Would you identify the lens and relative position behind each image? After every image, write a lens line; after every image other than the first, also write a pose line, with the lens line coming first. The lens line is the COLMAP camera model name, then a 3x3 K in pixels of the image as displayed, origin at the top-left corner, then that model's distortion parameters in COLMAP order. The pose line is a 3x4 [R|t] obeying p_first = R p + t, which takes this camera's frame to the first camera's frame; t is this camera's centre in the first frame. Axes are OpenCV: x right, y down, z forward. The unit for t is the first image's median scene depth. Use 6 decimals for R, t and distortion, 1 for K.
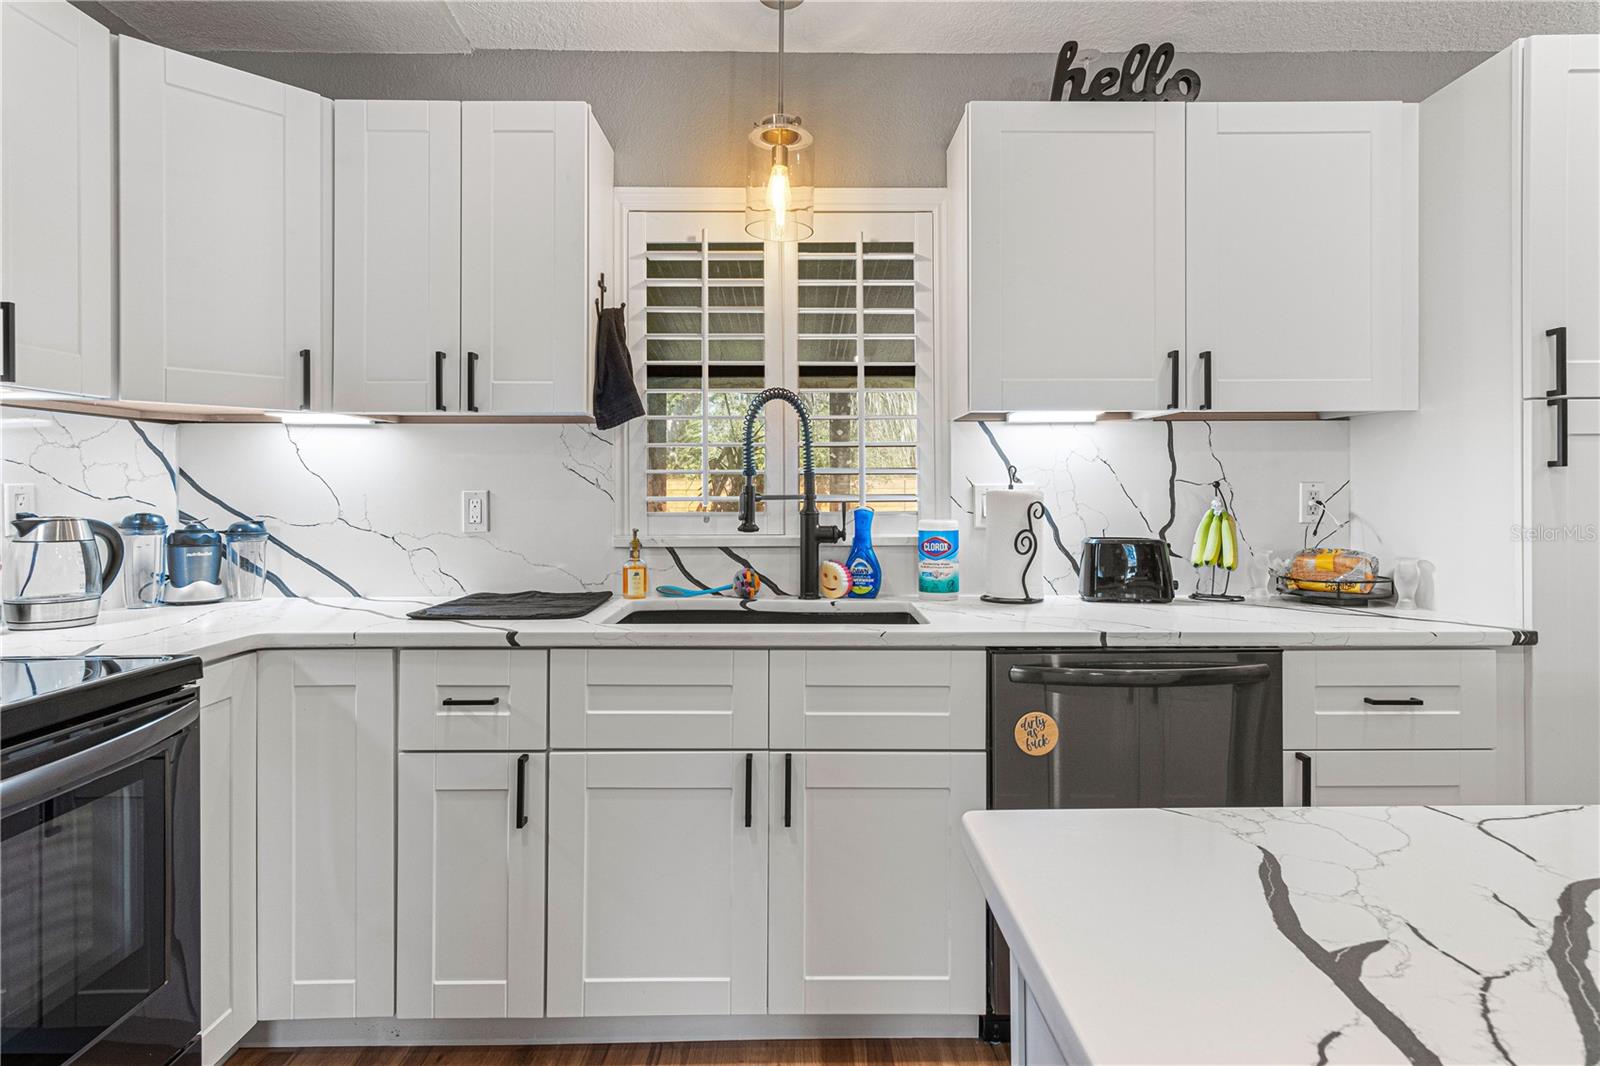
lens RADIAL K [[865.4, 0, 806.4], [0, 865.4, 491.7], [0, 0, 1]] dist [0.004946, 0.000662]
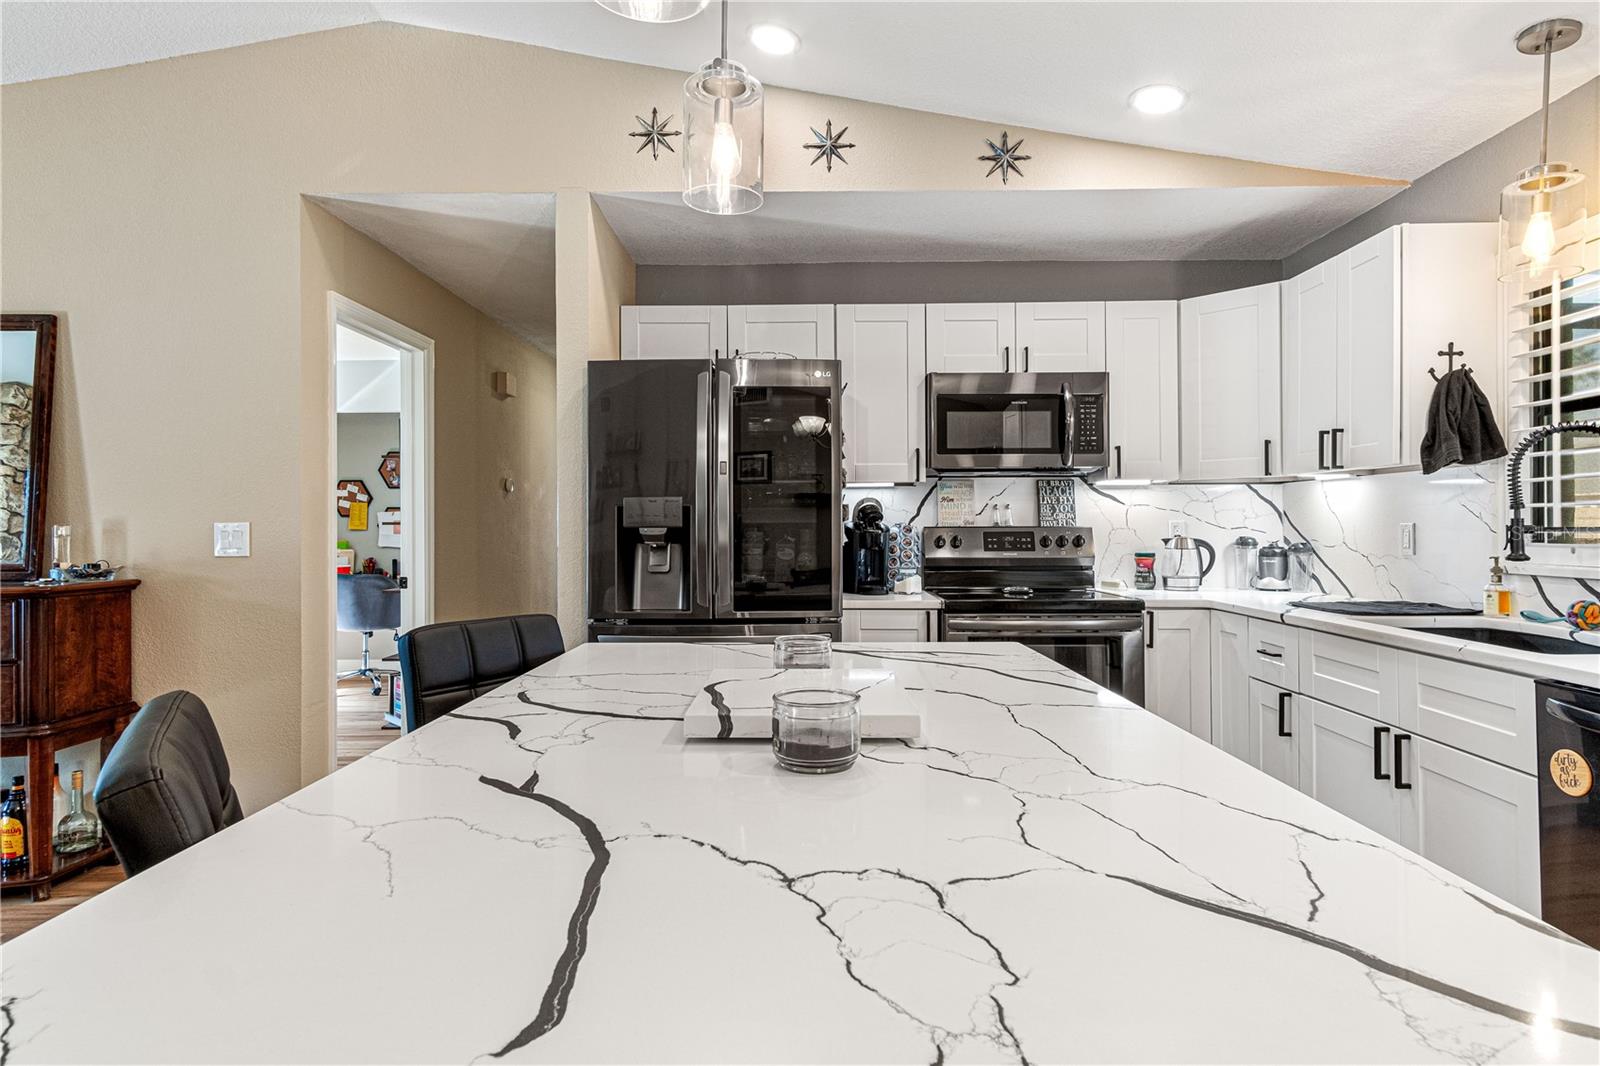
lens RADIAL K [[857.6, 0, 802.6], [0, 857.6, 529.3], [0, 0, 1]] dist [0.007458, 0.001487]
pose [[-0.019475, 0.005424, -0.999796, 0.959488], [0.005999, 0.999968, 0.005308, -0.004149], [0.999792, -0.005894, -0.019507, 0.117891]]
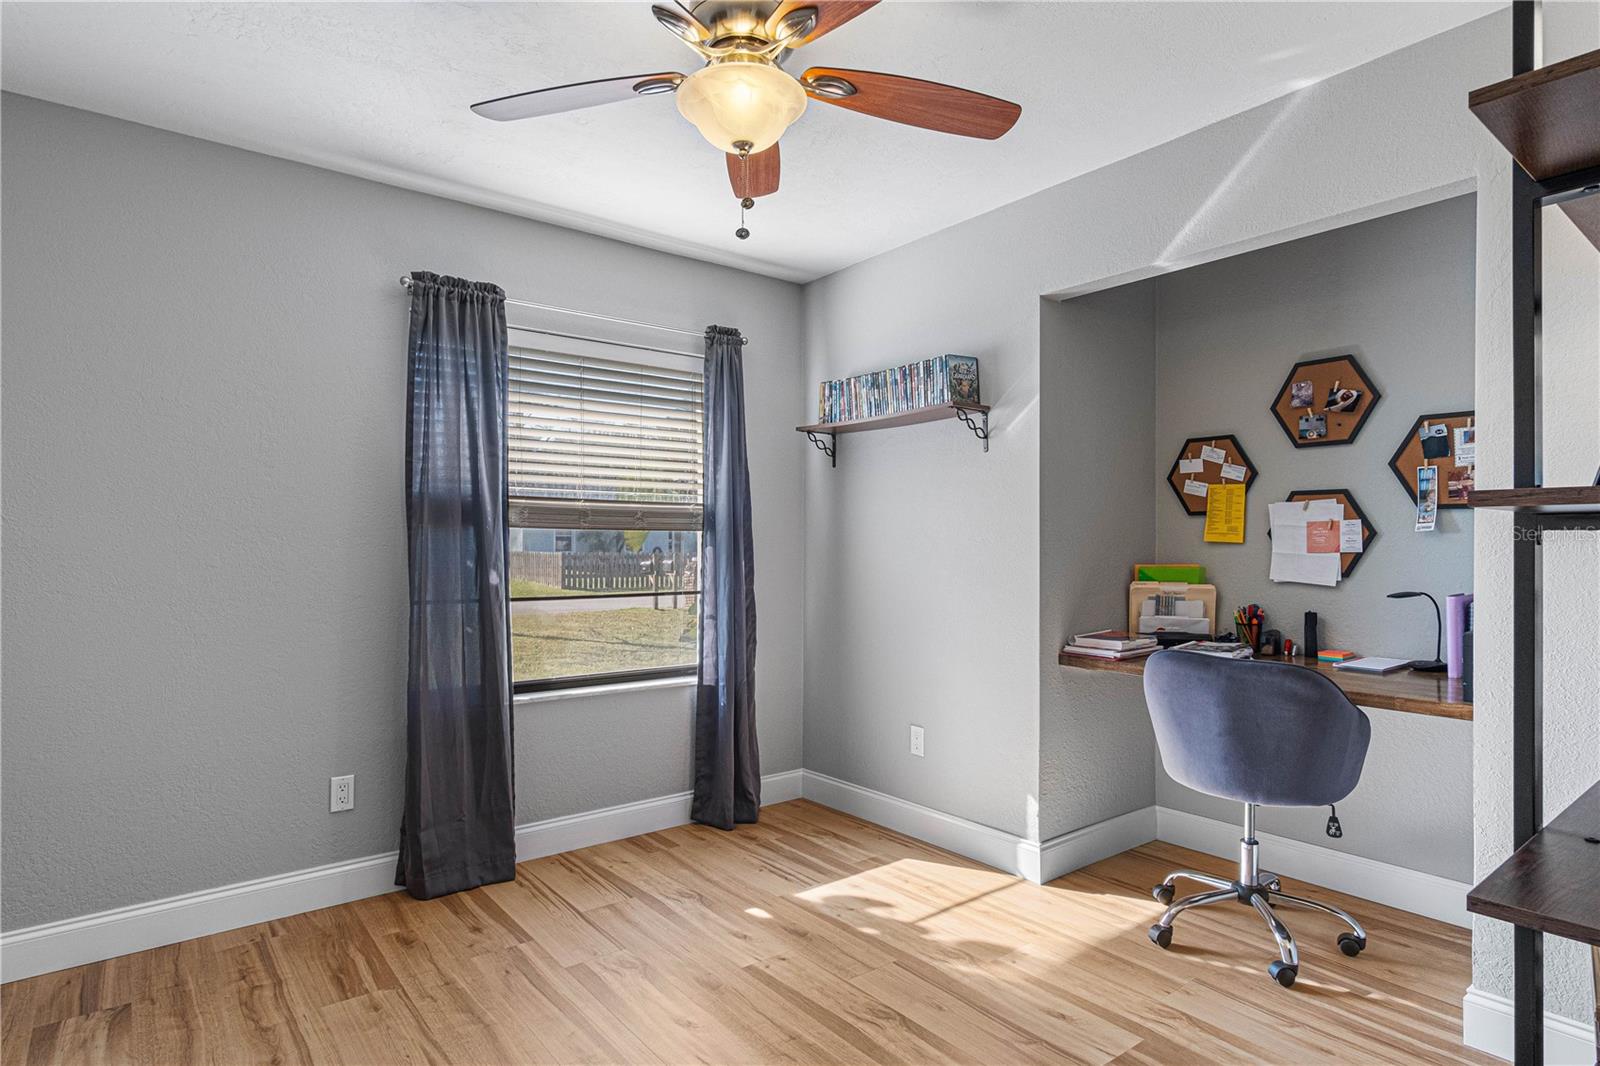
lens RADIAL K [[857.6, 0, 802.6], [0, 857.6, 529.3], [0, 0, 1]] dist [0.007458, 0.001487]
pose [[-0.796468, -0.009132, -0.604612, -0.607132], [0.000458, 0.999877, -0.015705, 0.003594], [0.604680, -0.012786, -0.796366, -0.787304]]
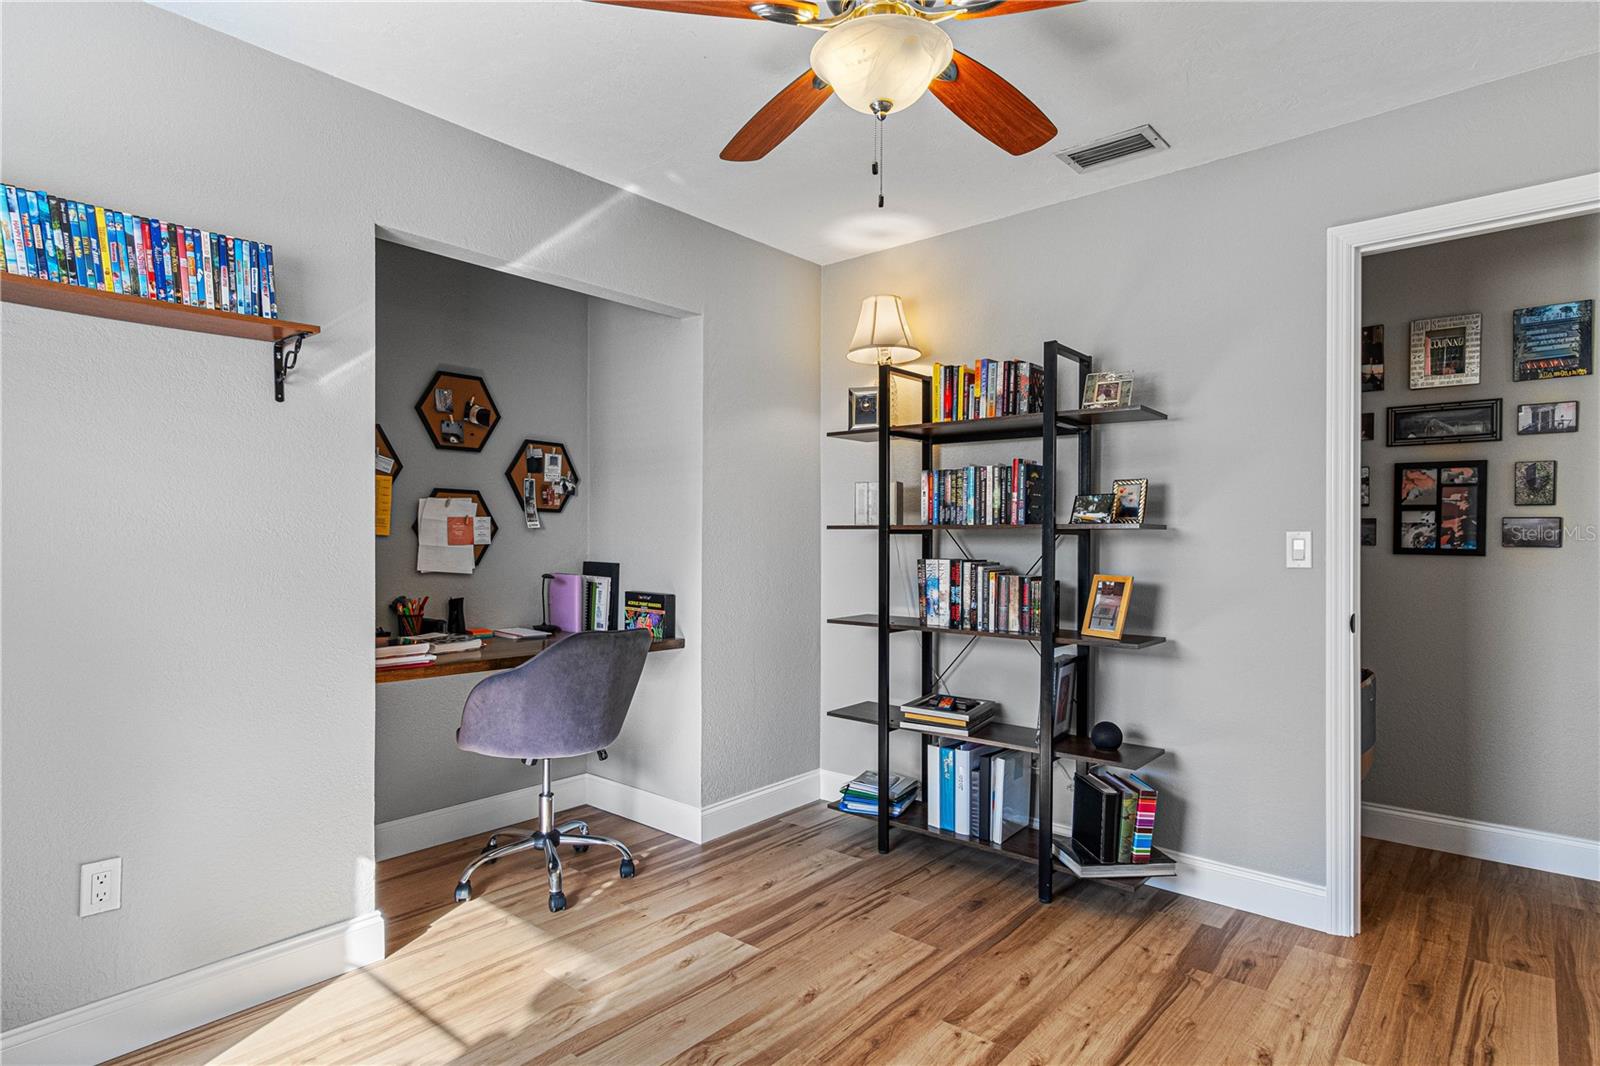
lens RADIAL K [[857.6, 0, 802.6], [0, 857.6, 529.3], [0, 0, 1]] dist [0.007458, 0.001487]
pose [[0.750982, -0.001188, -0.660321, -0.606982], [-0.009162, 0.999883, -0.012219, 0.005006], [0.660259, 0.015226, 0.750884, -2.026124]]
